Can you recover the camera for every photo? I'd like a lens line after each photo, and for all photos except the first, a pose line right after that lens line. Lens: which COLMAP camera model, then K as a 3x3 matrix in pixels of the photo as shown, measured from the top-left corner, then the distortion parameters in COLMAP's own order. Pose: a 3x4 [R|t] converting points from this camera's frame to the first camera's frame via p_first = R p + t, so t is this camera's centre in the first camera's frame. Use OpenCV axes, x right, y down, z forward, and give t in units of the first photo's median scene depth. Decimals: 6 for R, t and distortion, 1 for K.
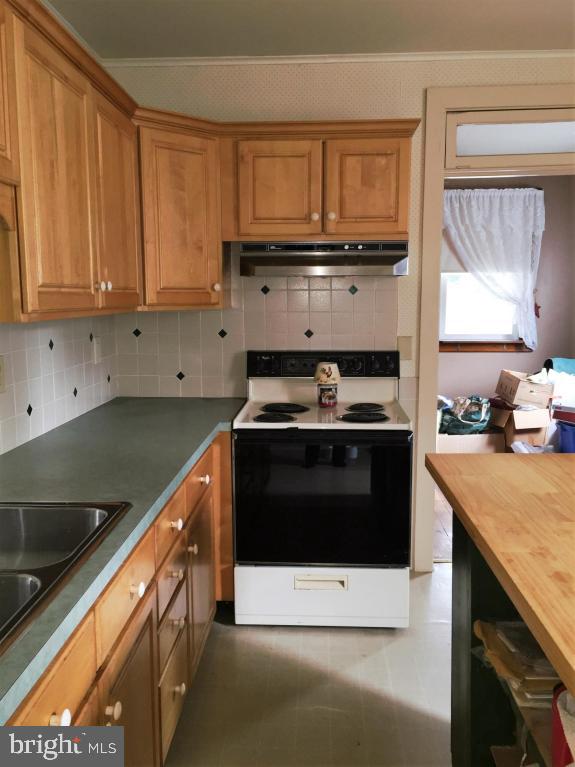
lens RADIAL K [[696.3, 0, 287.0], [0, 696.3, 383.0], [0, 0, 1]] dist [0.019357, 0.000000]
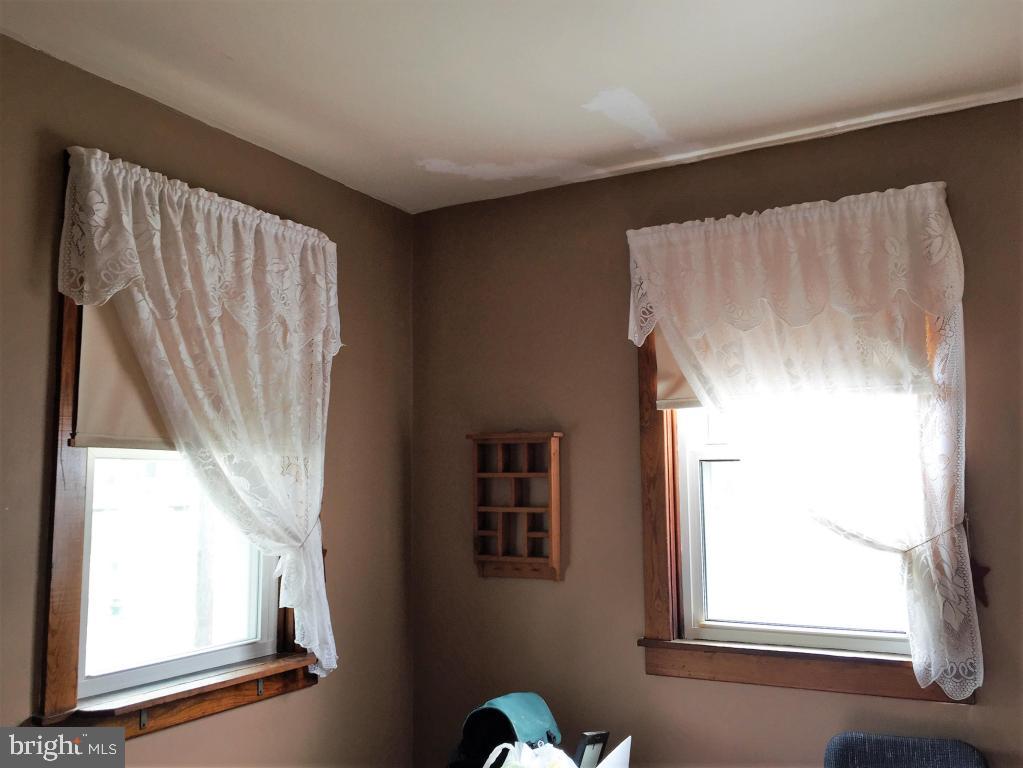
lens RADIAL K [[928.7, 0, 512.0], [0, 928.7, 383.1], [0, 0, 1]] dist [0.019357, 0.000000]
pose [[0.430554, 0.093897, 0.897667, -0.037001], [0.135868, 0.976498, -0.167310, -0.102961], [-0.892280, 0.194000, 0.407677, 0.719326]]
